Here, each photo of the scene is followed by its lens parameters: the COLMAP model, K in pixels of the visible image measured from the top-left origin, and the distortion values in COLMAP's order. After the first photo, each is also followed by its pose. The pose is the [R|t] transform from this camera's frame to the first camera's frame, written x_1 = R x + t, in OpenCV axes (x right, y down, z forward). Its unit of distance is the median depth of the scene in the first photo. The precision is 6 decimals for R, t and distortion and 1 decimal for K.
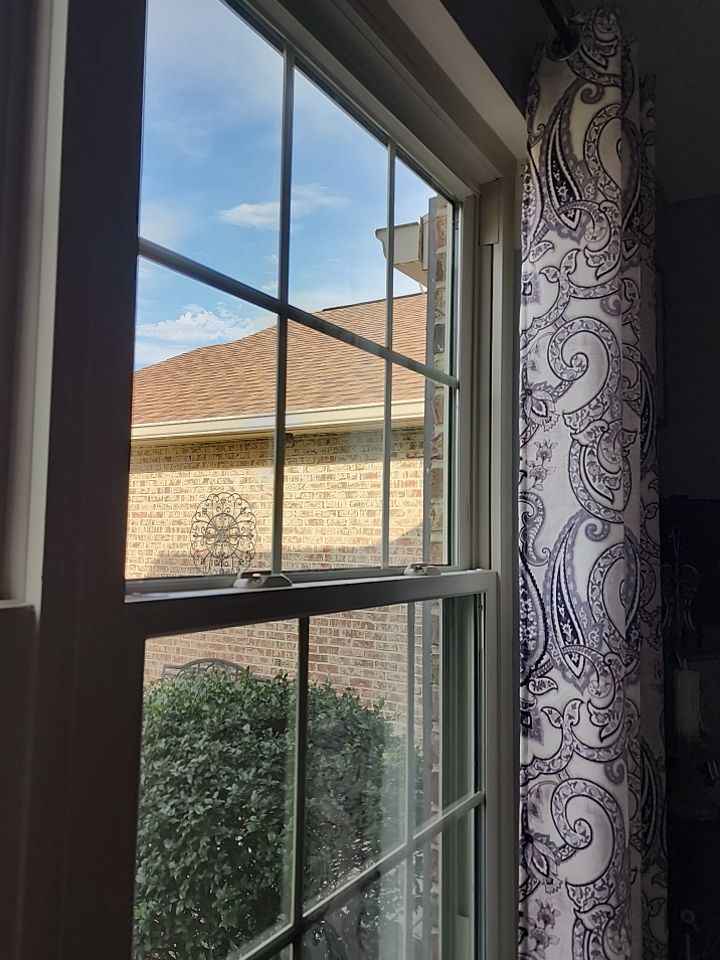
lens RADIAL K [[787.6, 0, 360.0], [0, 787.6, 480.0], [0, 0, 1]] dist [0.004941, 0.070821]
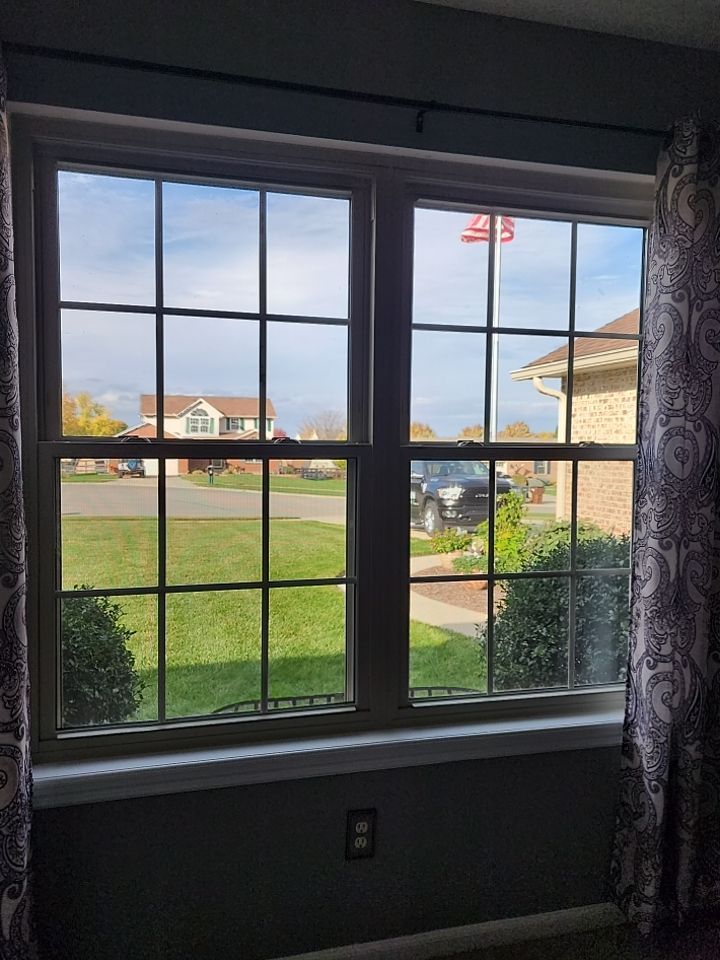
lens RADIAL K [[787.6, 0, 360.0], [0, 787.6, 480.0], [0, 0, 1]] dist [0.004941, 0.070821]
pose [[0.748352, 0.020009, -0.663000, 0.978824], [0.056849, 0.993932, 0.094164, -0.014068], [0.660861, -0.108158, 0.742674, -0.866348]]
